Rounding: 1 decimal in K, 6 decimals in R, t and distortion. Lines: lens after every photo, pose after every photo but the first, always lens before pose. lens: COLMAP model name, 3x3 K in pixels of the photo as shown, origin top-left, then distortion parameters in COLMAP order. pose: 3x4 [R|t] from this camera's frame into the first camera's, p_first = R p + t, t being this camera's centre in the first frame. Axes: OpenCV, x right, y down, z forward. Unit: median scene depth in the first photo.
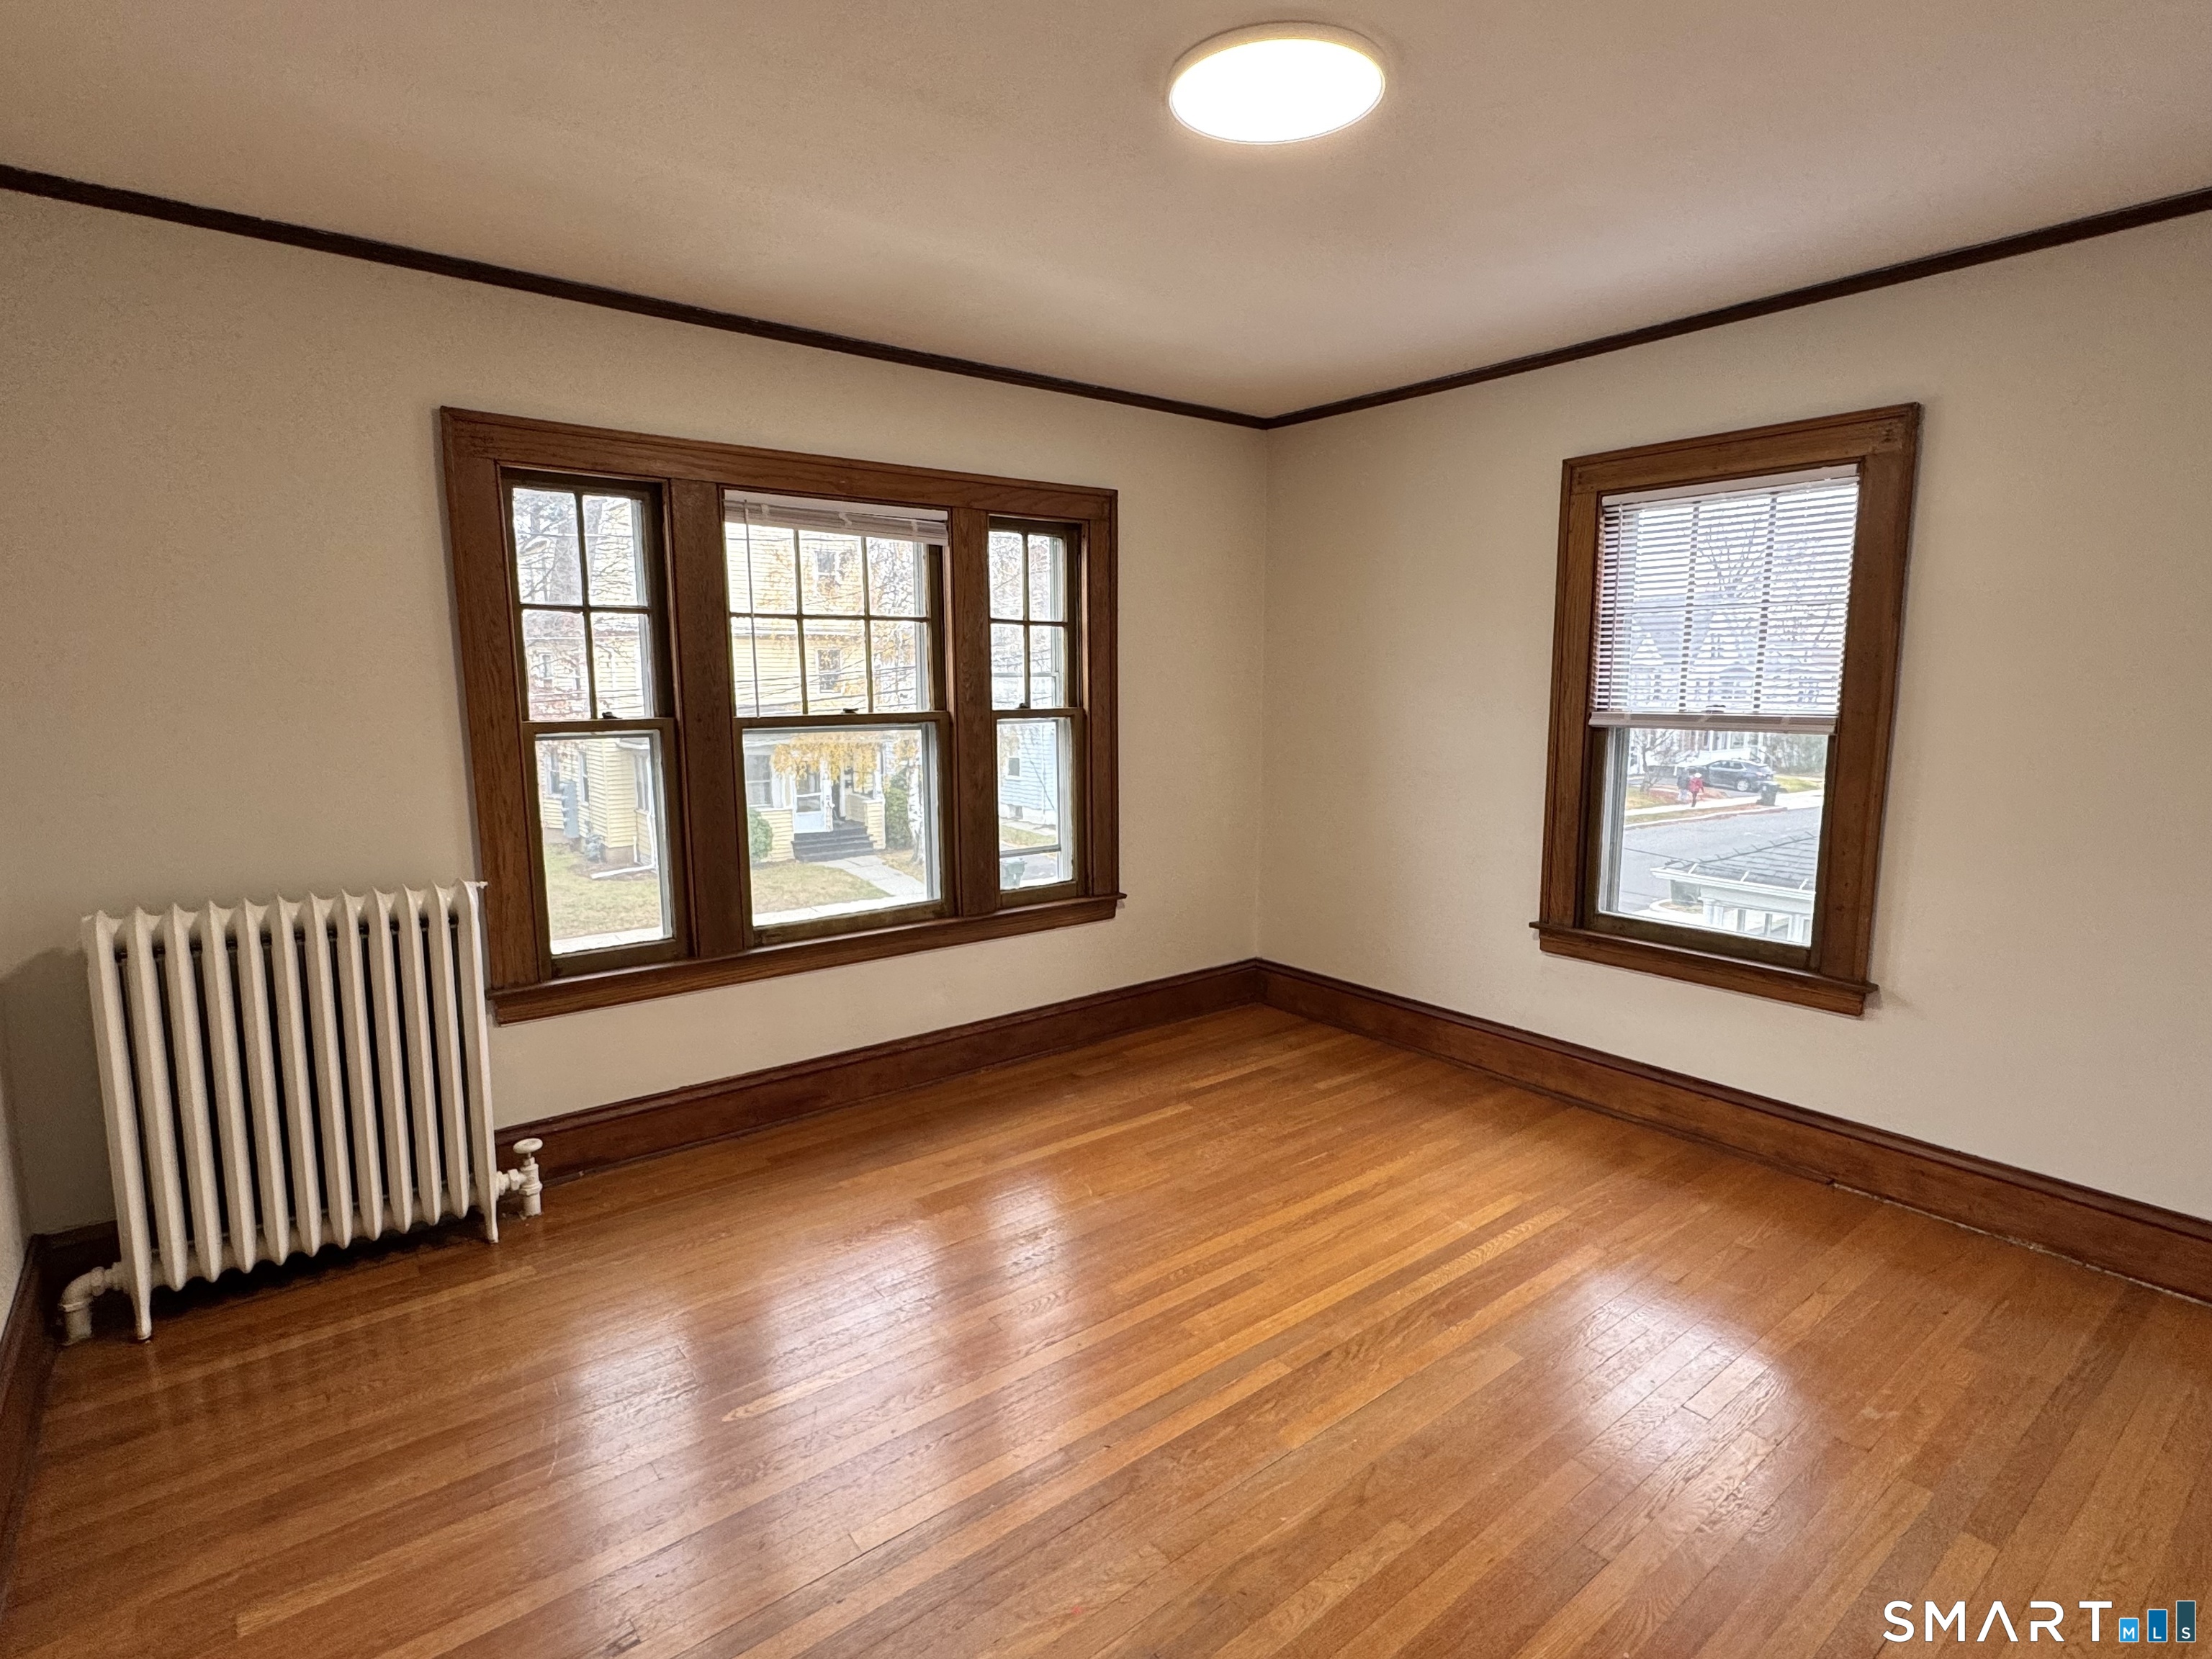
lens RADIAL K [[1131.7, 0, 1109.0], [0, 1131.7, 831.0], [0, 0, 1]] dist [0.013925, -0.000231]
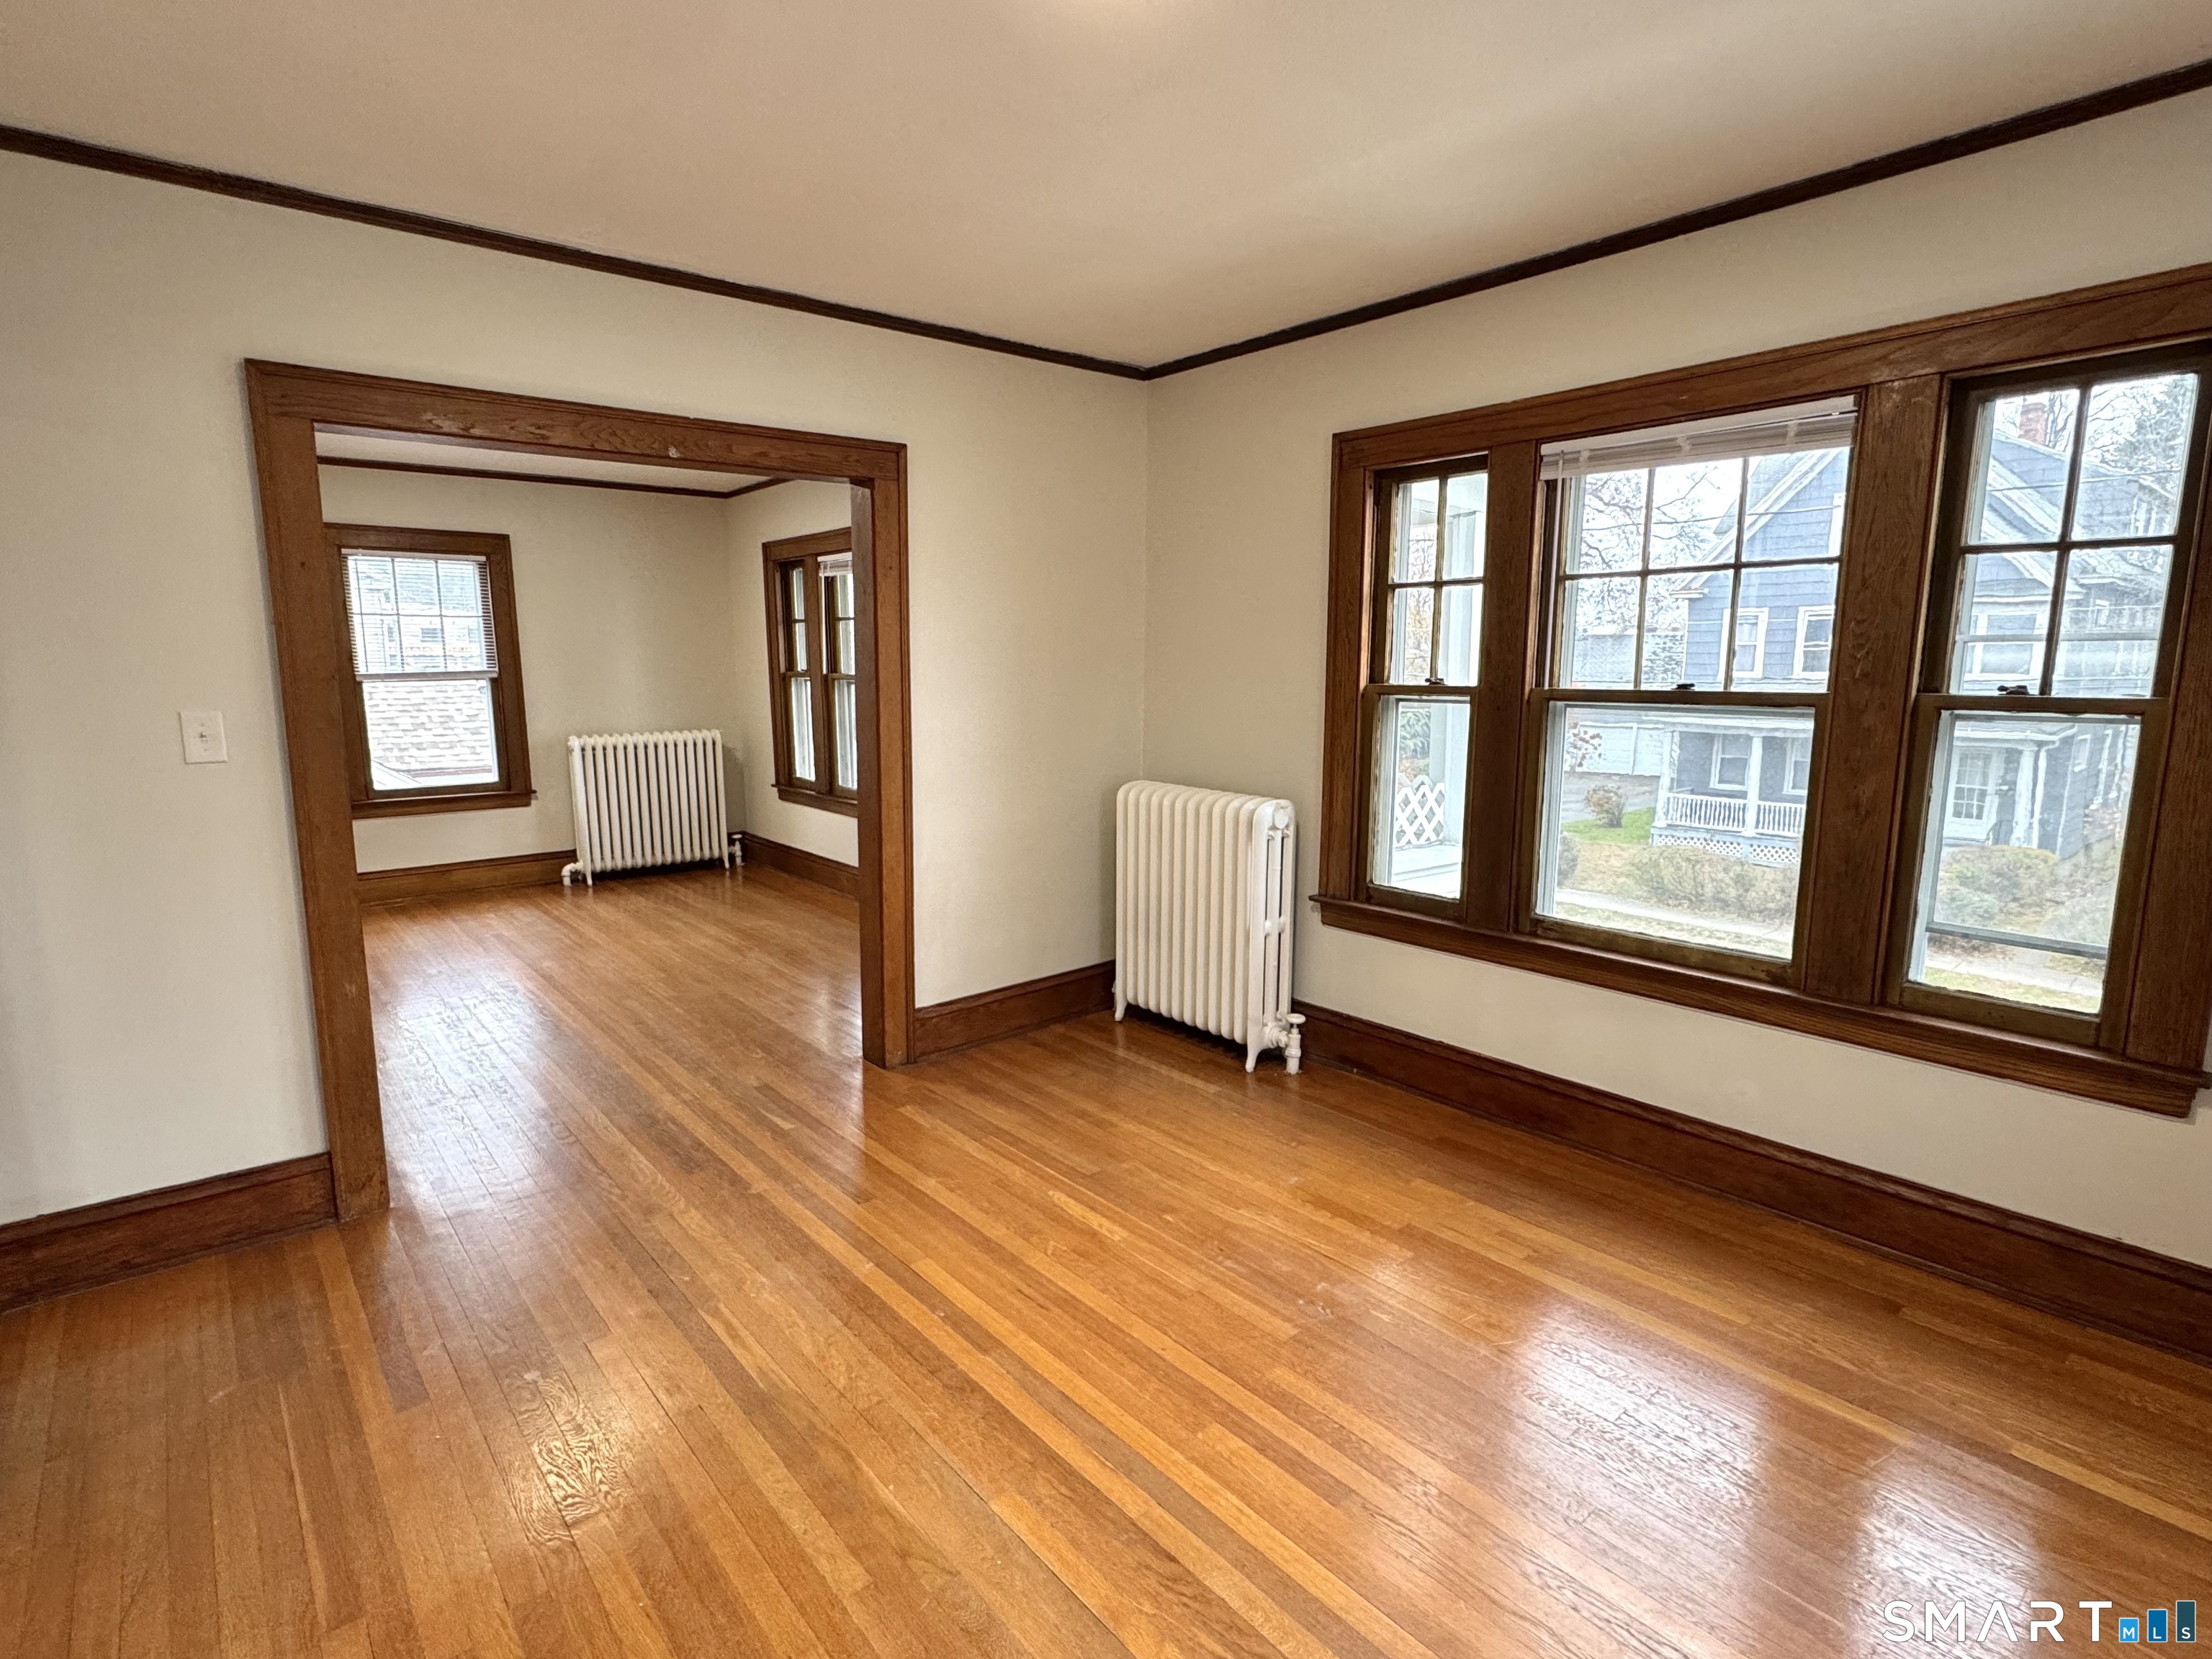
lens RADIAL K [[1131.7, 0, 1103.2], [0, 1131.7, 837.1], [0, 0, 1]] dist [0.013925, -0.000231]
pose [[0.017052, 0.163028, -0.986474, 0.631474], [-0.128958, 0.978736, 0.159520, -0.086363], [0.991503, 0.124493, 0.037713, 0.643725]]
